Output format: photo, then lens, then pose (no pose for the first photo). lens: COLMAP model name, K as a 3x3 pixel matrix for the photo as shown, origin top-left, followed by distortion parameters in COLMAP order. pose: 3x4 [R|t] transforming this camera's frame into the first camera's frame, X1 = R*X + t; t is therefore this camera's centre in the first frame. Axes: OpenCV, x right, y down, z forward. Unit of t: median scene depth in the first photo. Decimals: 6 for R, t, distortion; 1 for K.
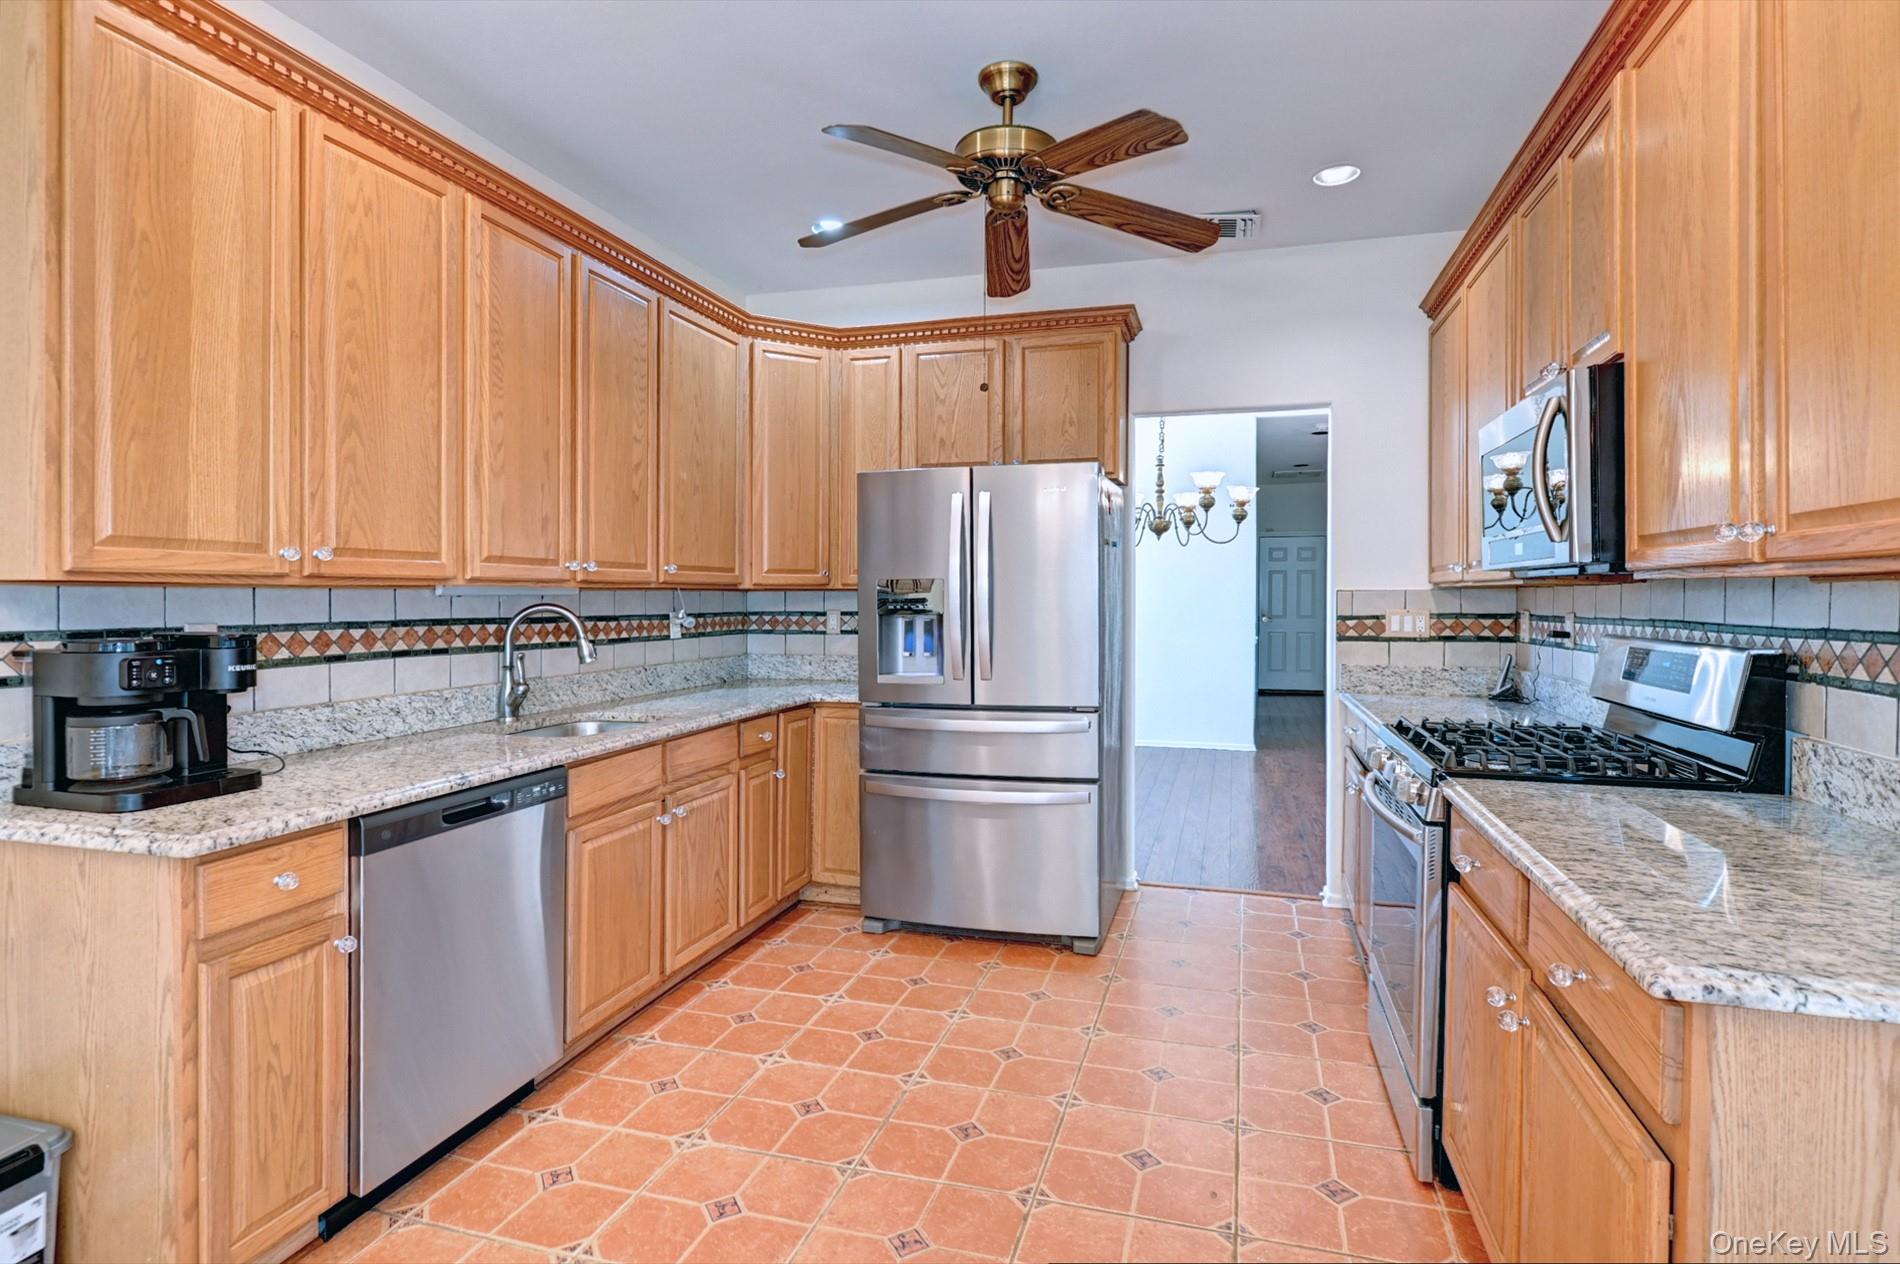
lens RADIAL K [[916.9, 0, 906.9], [0, 916.9, 595.8], [0, 0, 1]] dist [0.004474, -0.001198]
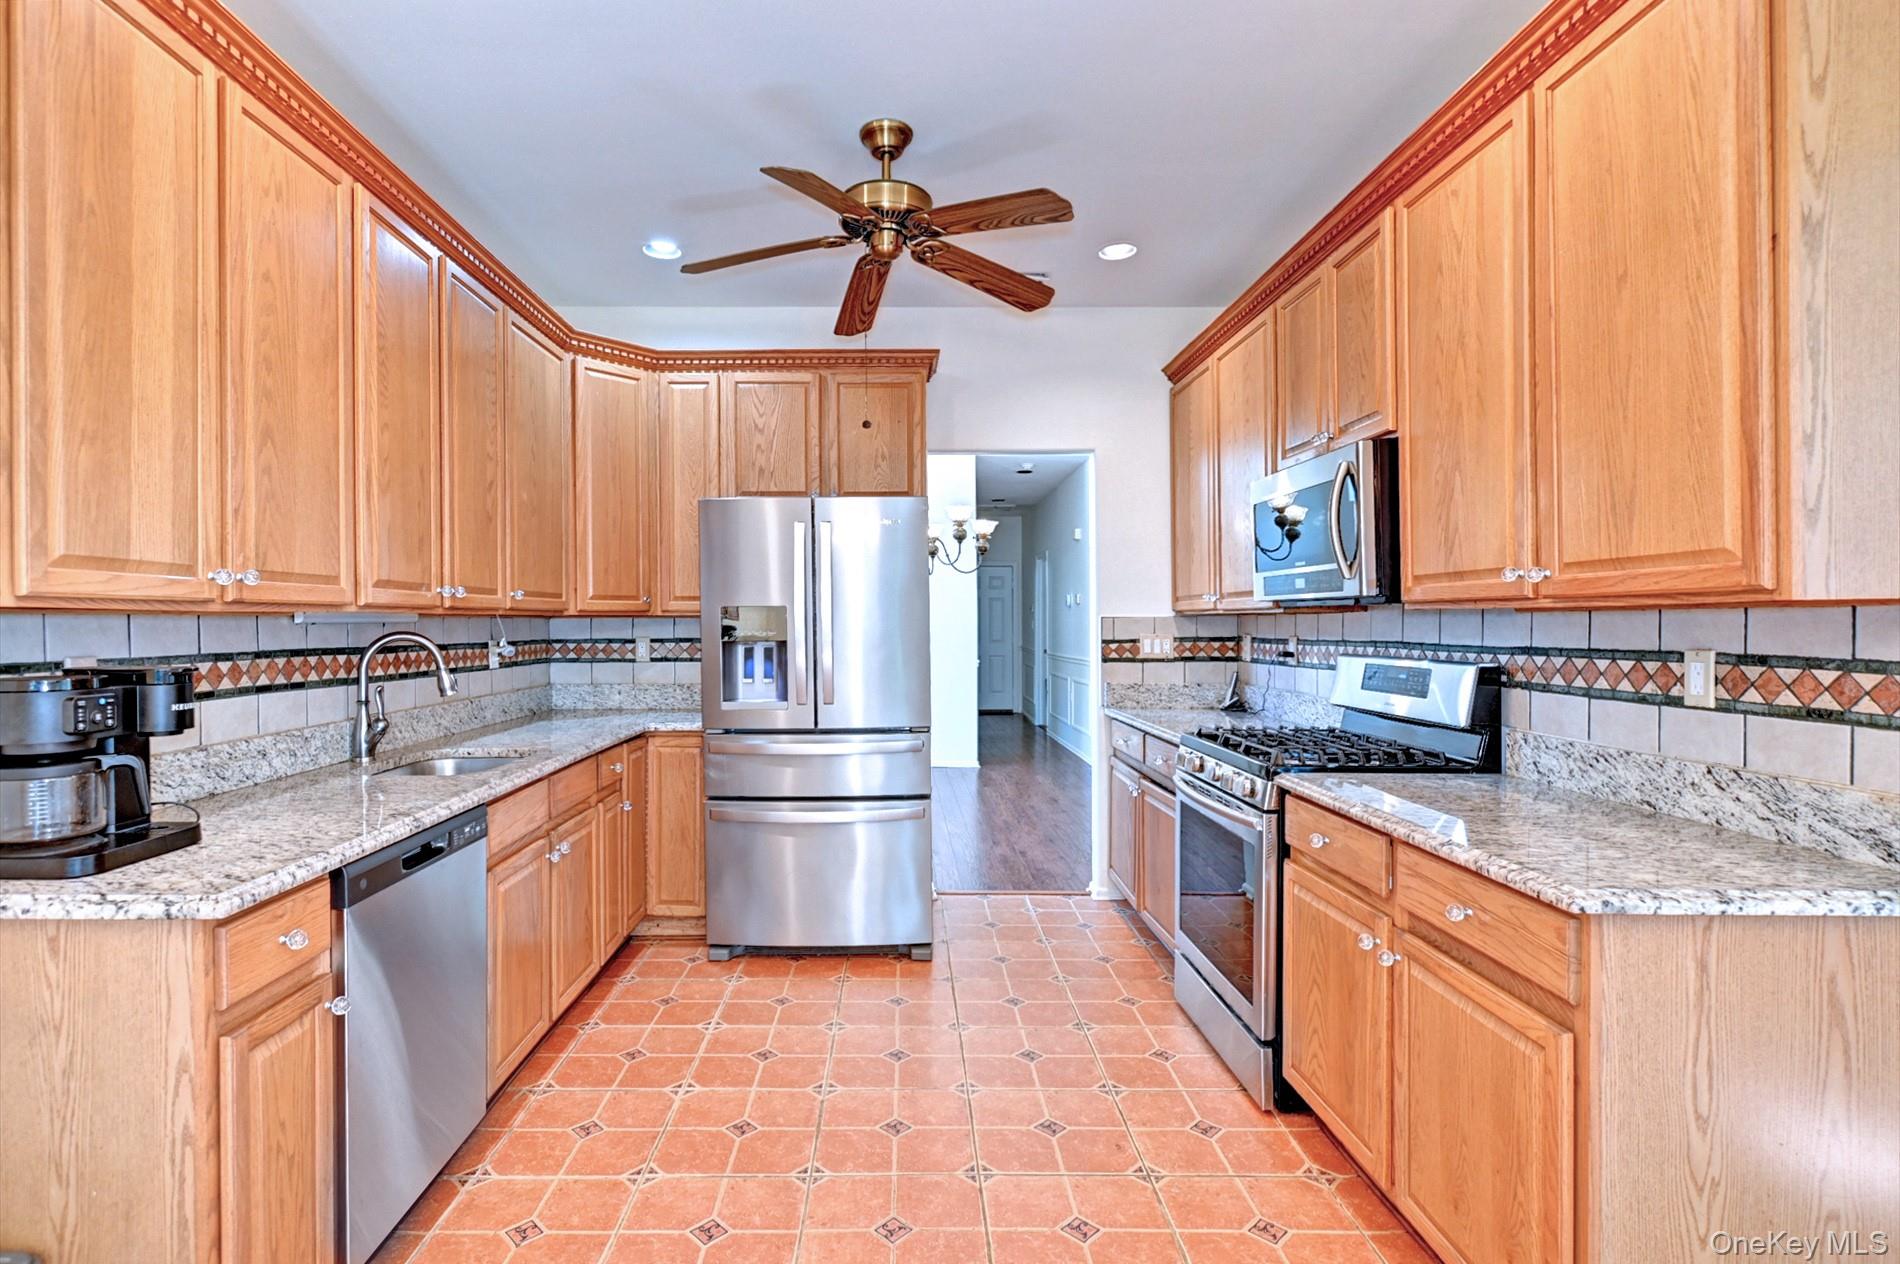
lens RADIAL K [[938.6, 0, 833.8], [0, 938.6, 616.8], [0, 0, 1]] dist [0.007006, -0.000814]
pose [[0.962062, 0.000228, 0.272829, -0.291528], [0.001177, 0.999987, -0.004989, -0.001935], [-0.272827, 0.005121, 0.962050, -0.029254]]
